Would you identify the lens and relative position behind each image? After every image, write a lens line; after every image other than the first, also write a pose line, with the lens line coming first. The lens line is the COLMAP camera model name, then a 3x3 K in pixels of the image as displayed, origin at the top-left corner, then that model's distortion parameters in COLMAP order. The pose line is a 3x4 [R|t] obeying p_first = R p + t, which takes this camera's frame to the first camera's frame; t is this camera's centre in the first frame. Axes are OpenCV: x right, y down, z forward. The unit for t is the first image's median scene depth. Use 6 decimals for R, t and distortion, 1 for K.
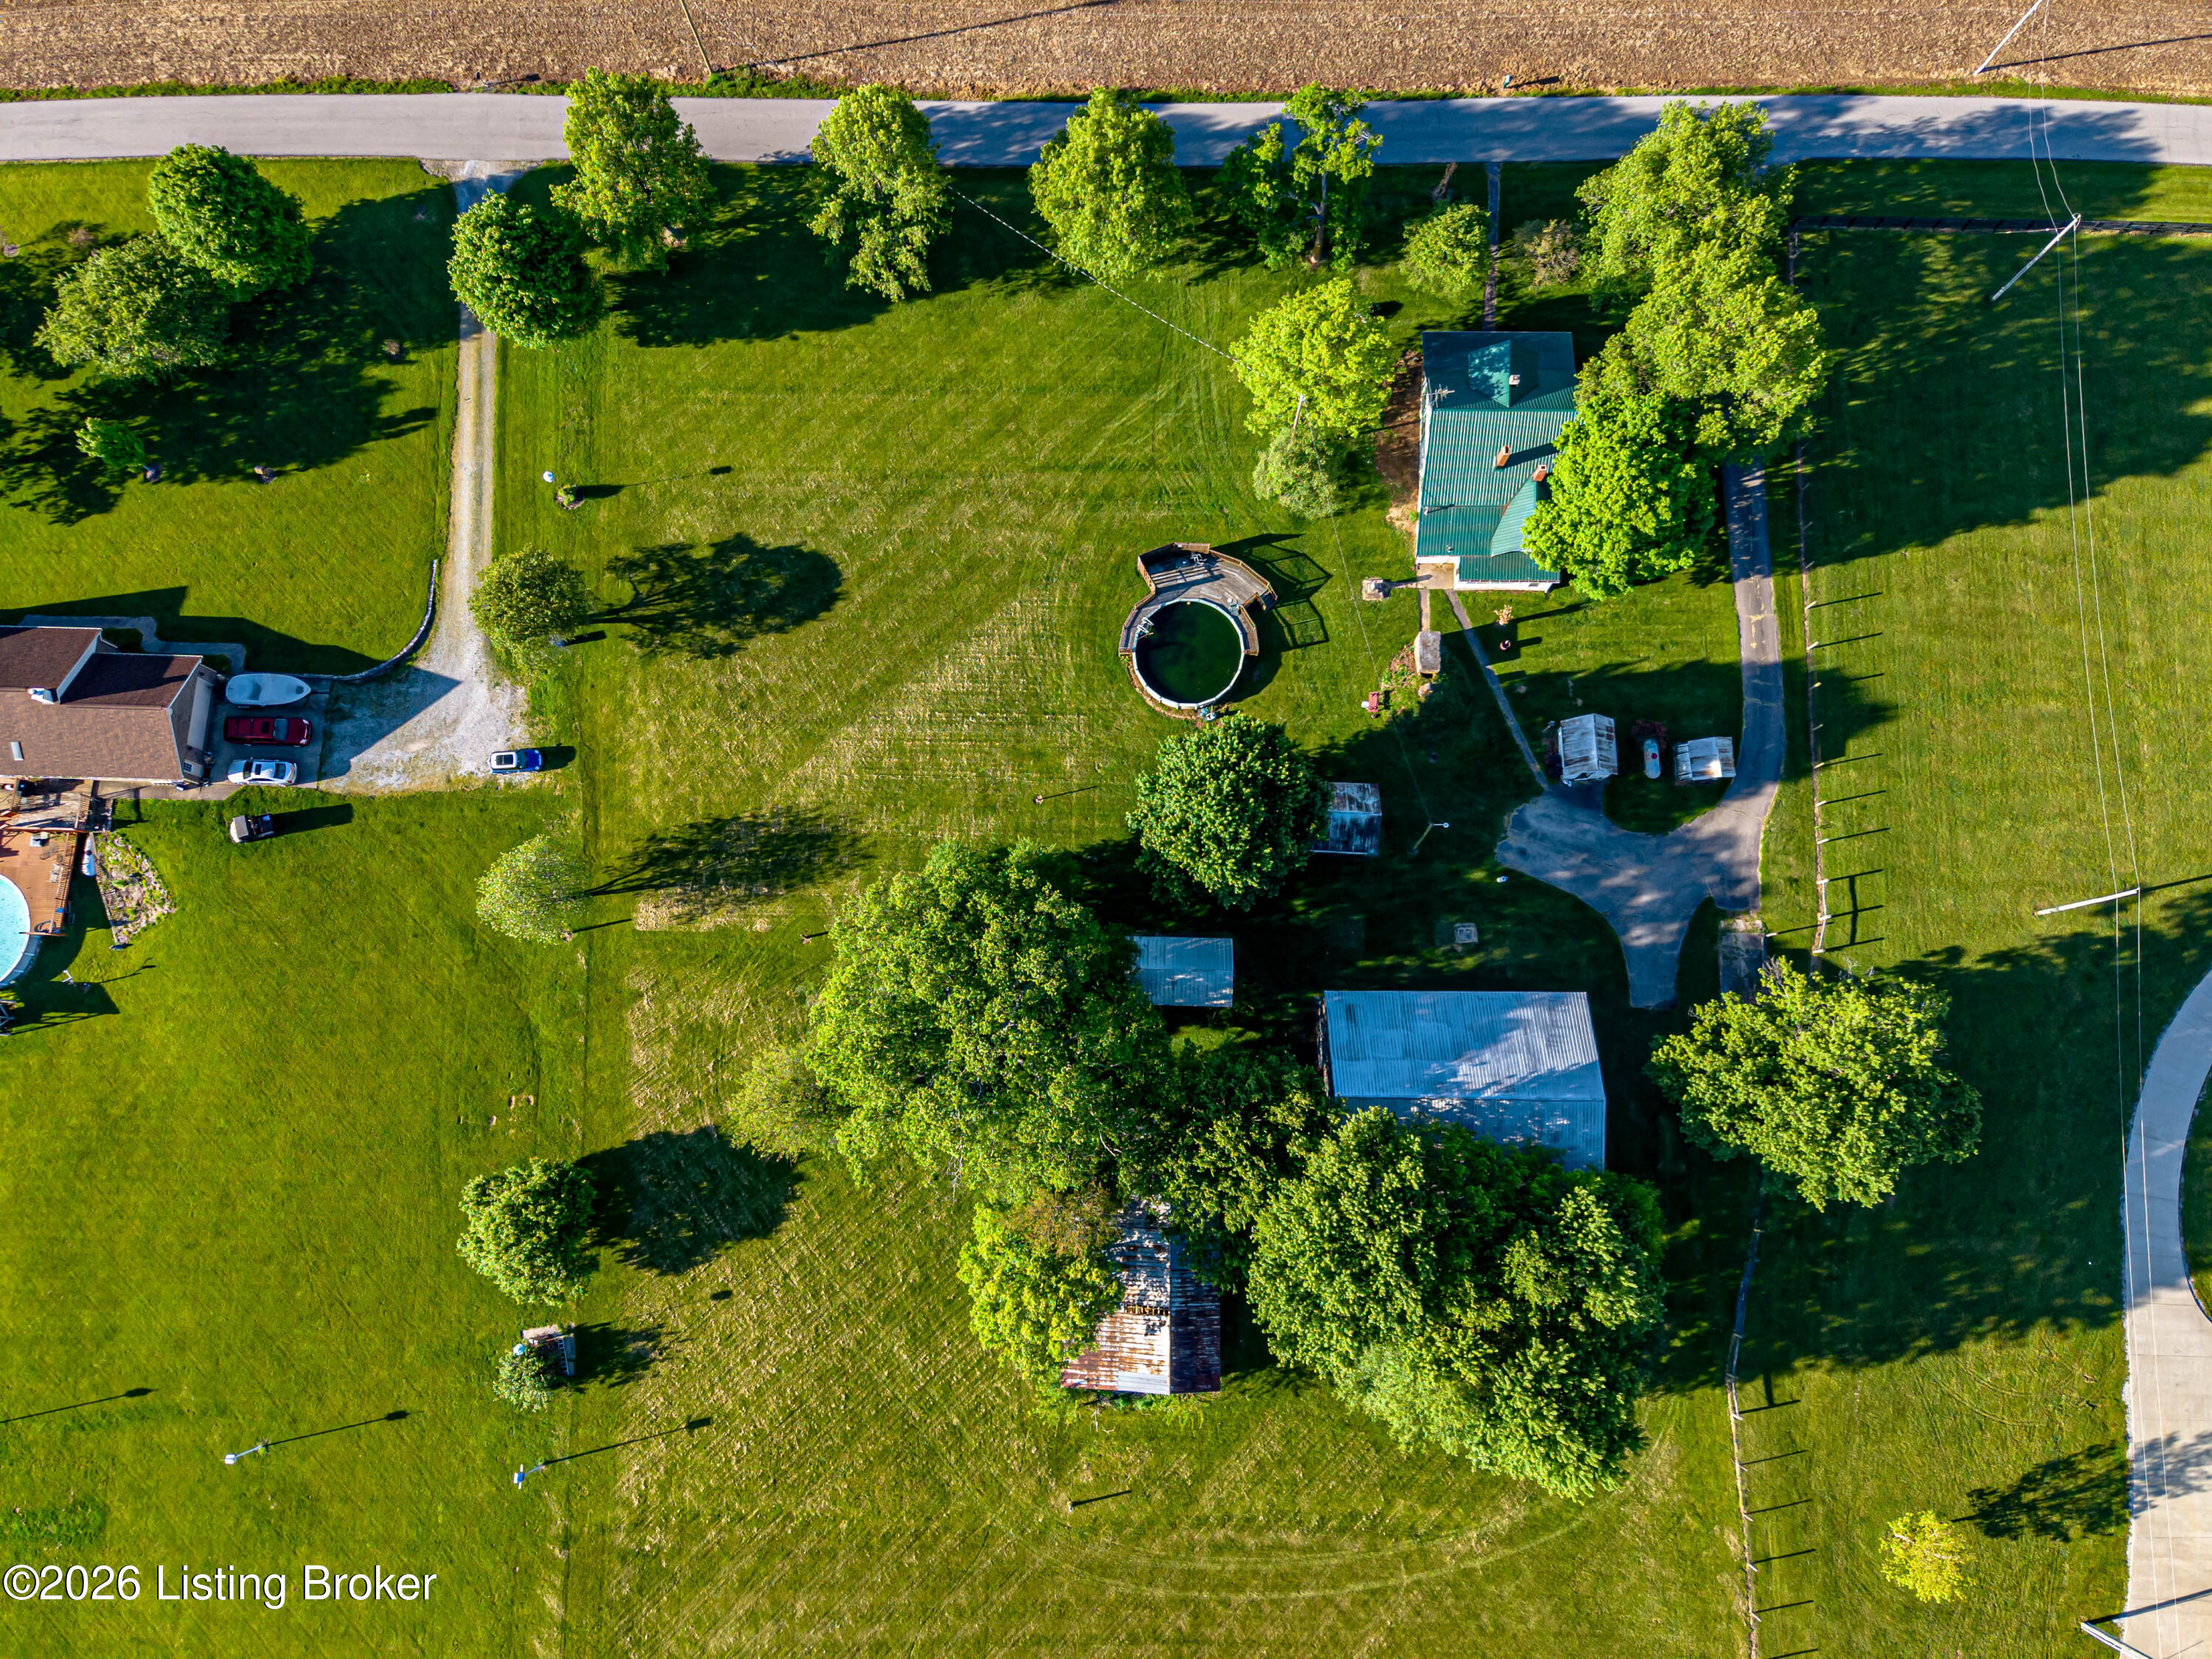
lens RADIAL K [[1404.3, 0, 1108.8], [0, 1404.3, 852.5], [0, 0, 1]] dist [0.255236, -0.247642]
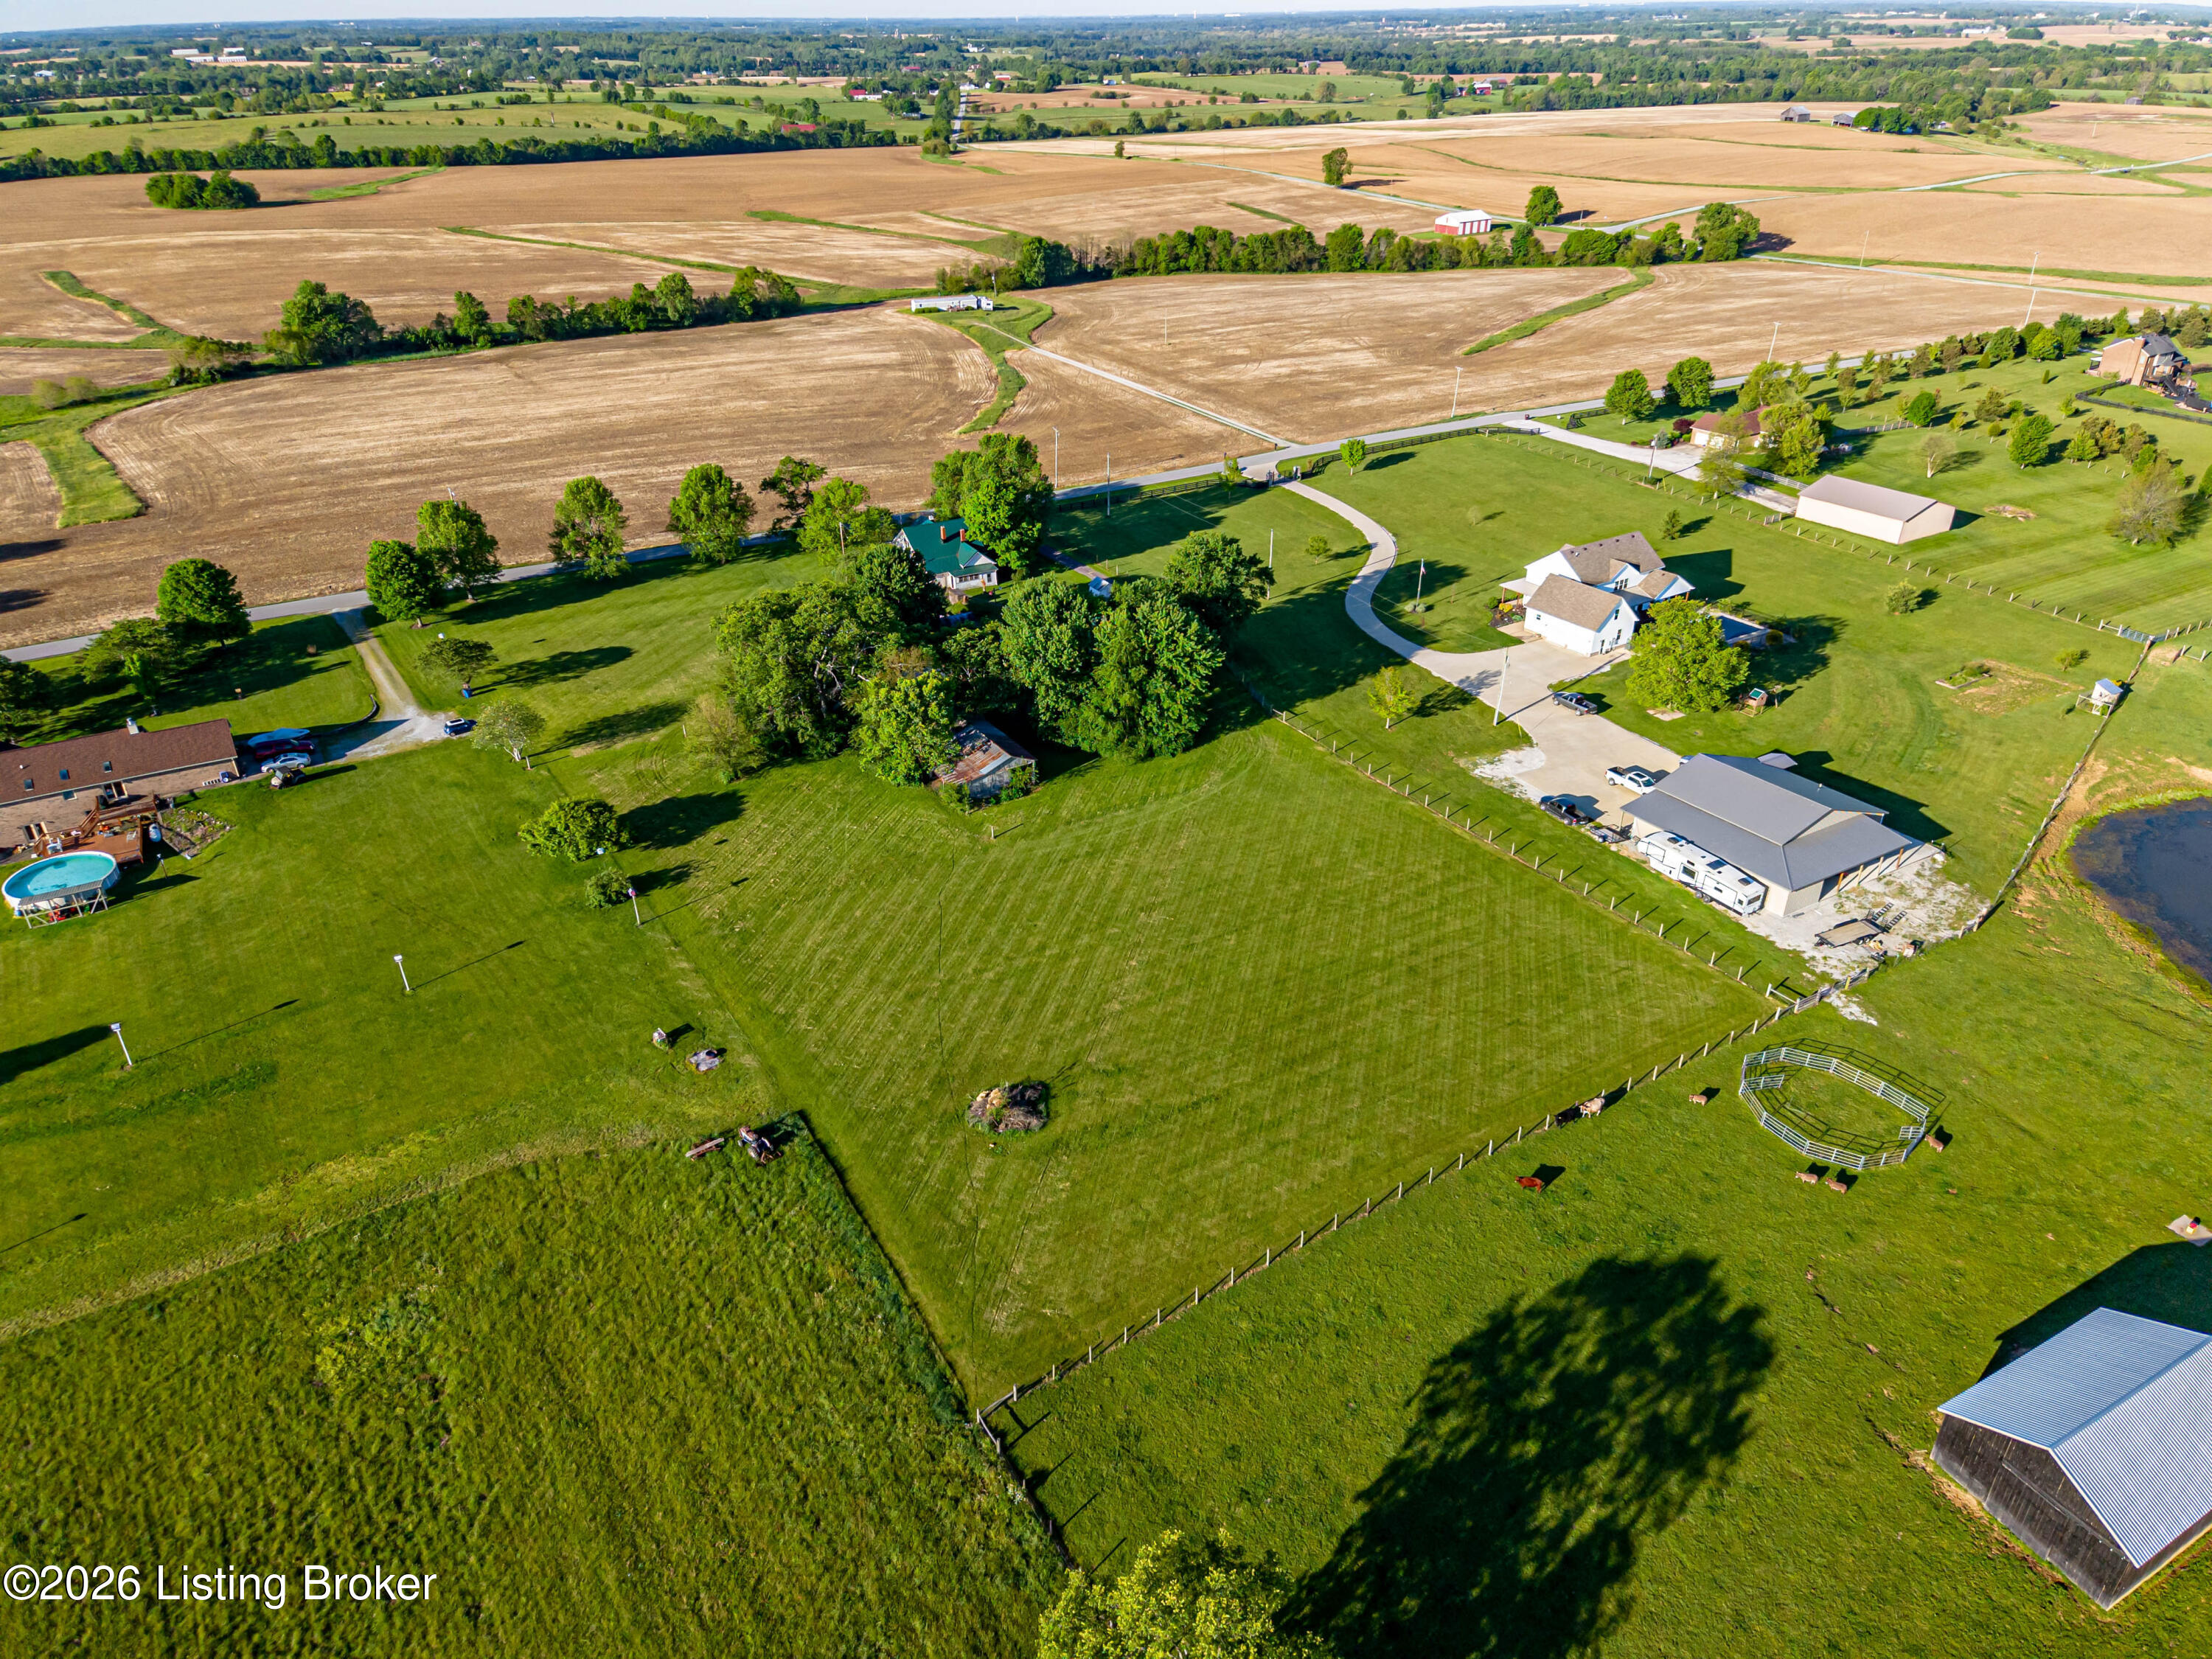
lens RADIAL K [[1404.3, 0, 1108.8], [0, 1404.3, 852.5], [0, 0, 1]] dist [0.255236, -0.247642]
pose [[0.846175, -0.259510, 0.465449, -0.582142], [0.523463, 0.568450, -0.634705, 1.370620], [-0.099873, 0.780717, 0.616852, 0.064232]]
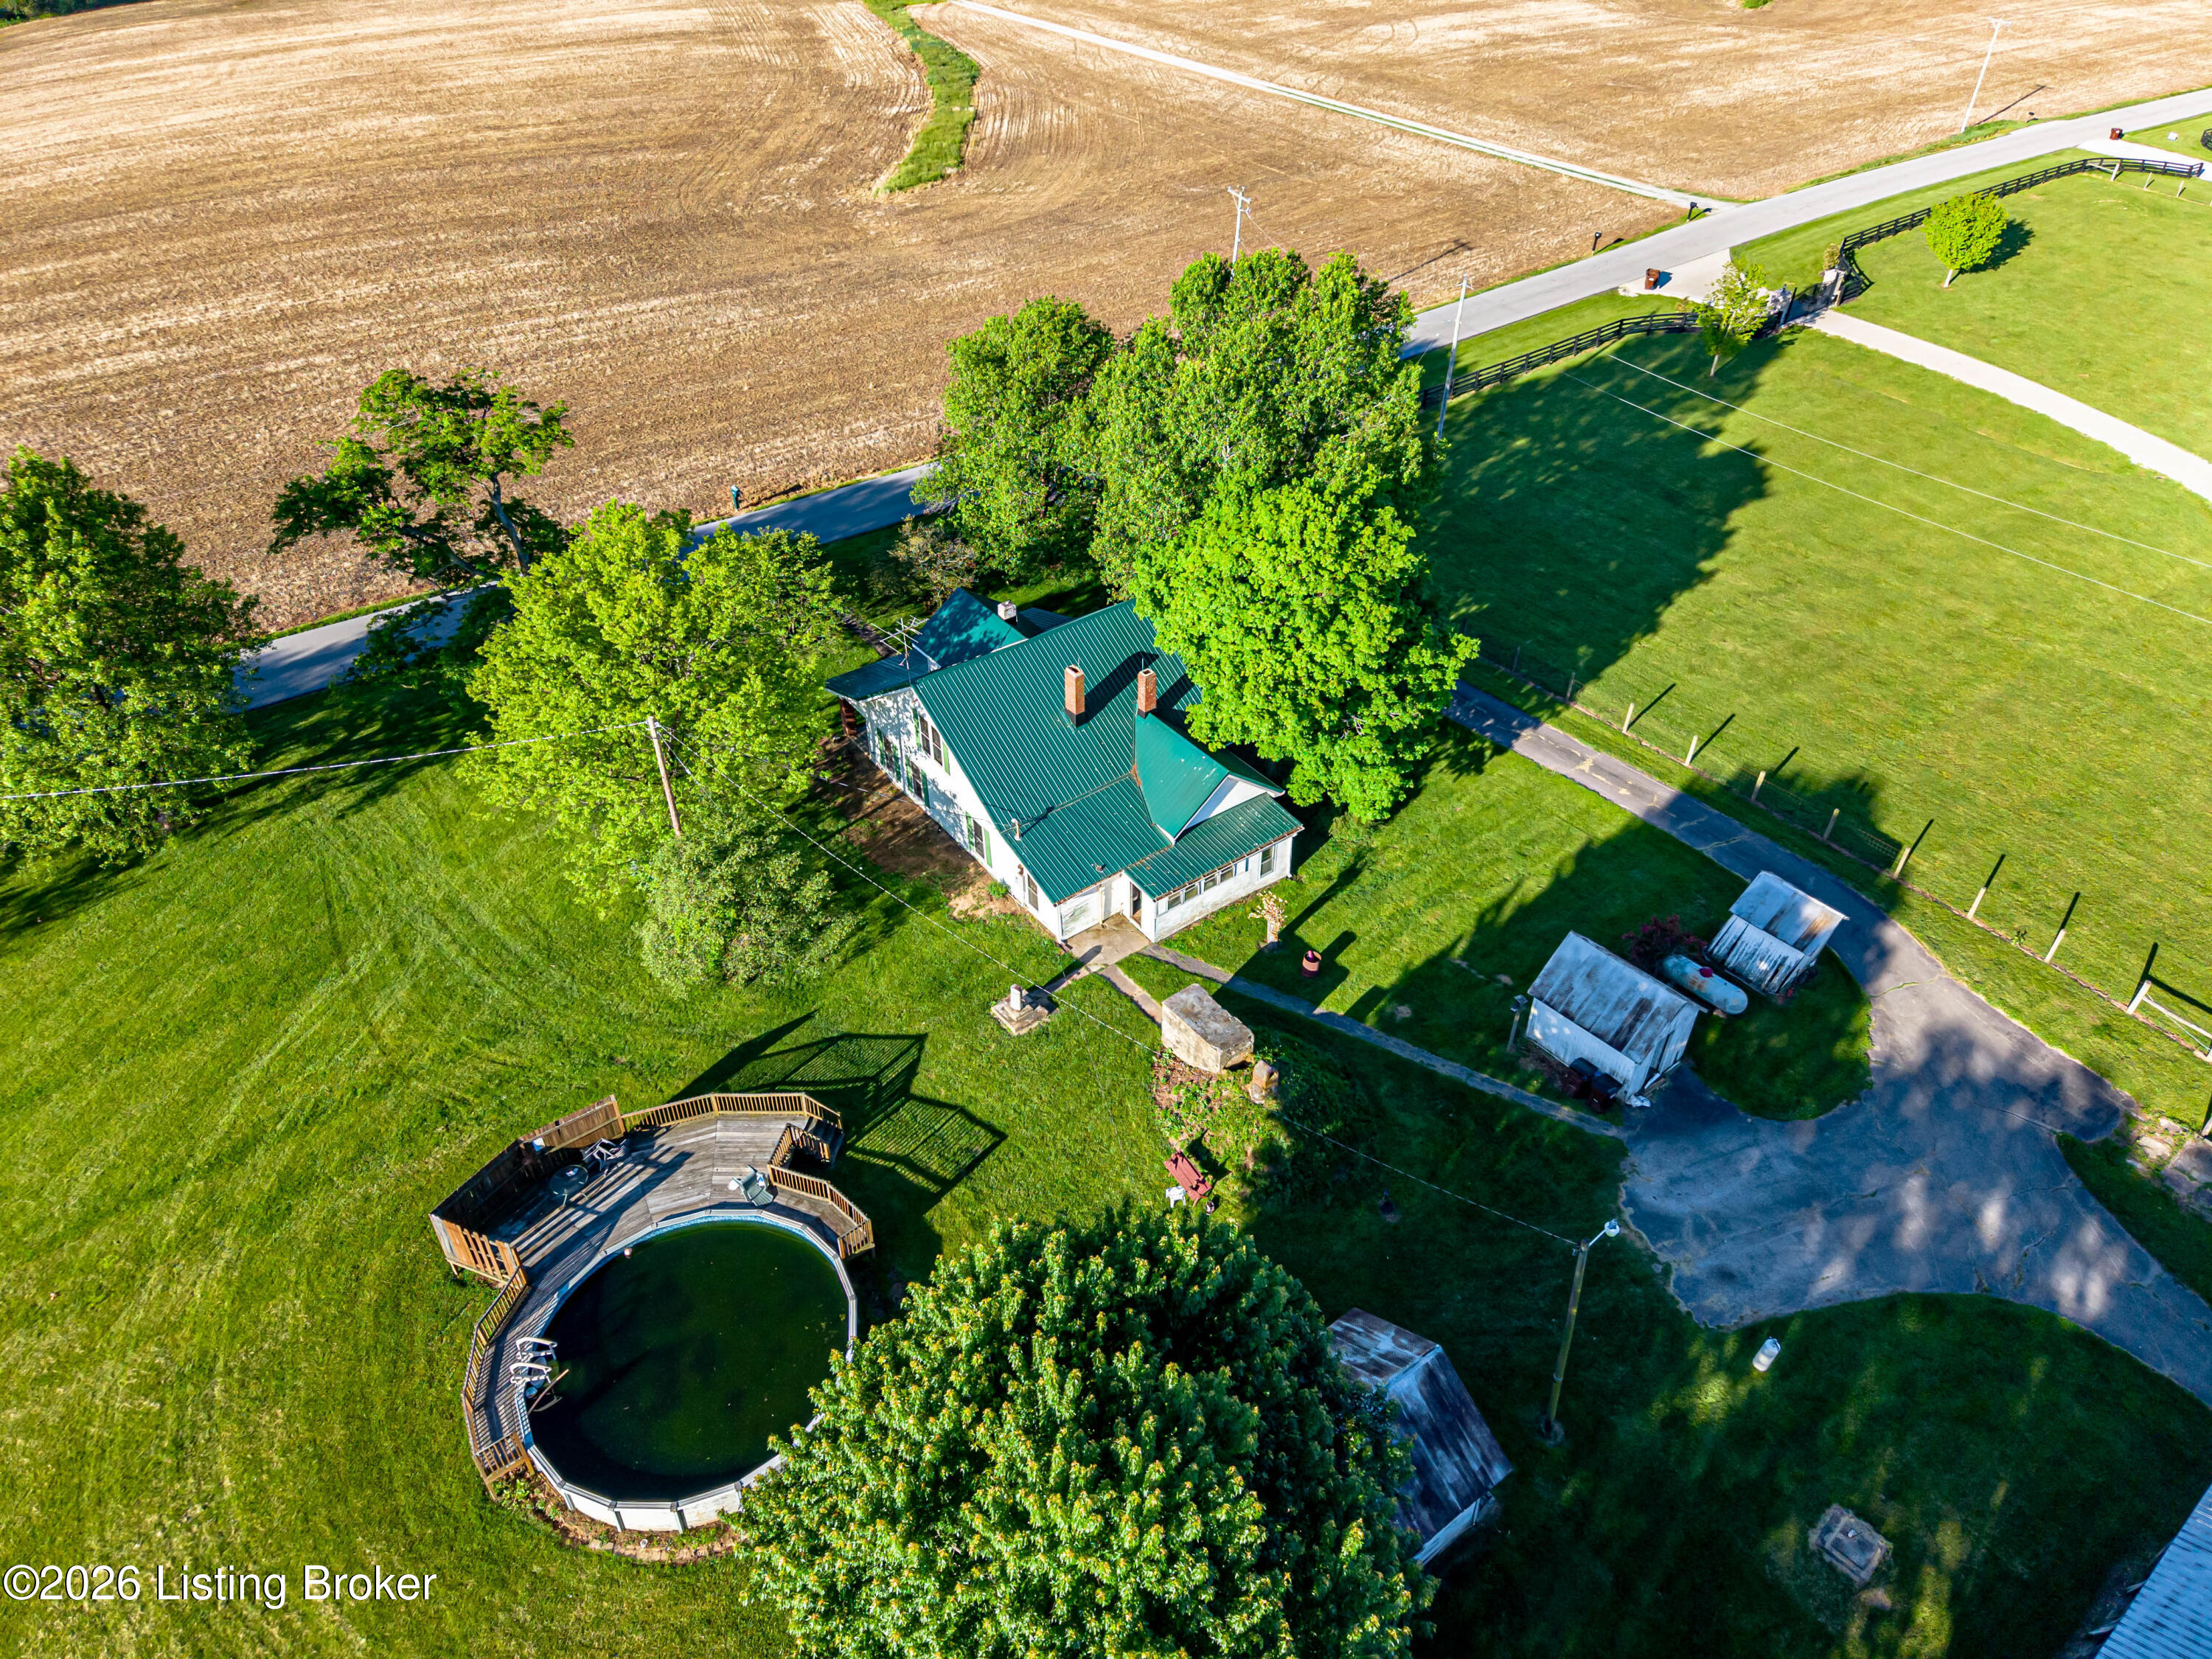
lens RADIAL K [[1404.3, 0, 1108.8], [0, 1404.3, 852.5], [0, 0, 1]] dist [0.255236, -0.247642]
pose [[0.777147, -0.385714, 0.497260, 0.004017], [0.615969, 0.628101, -0.475470, 0.014300], [-0.128934, 0.675807, 0.725714, 0.642674]]
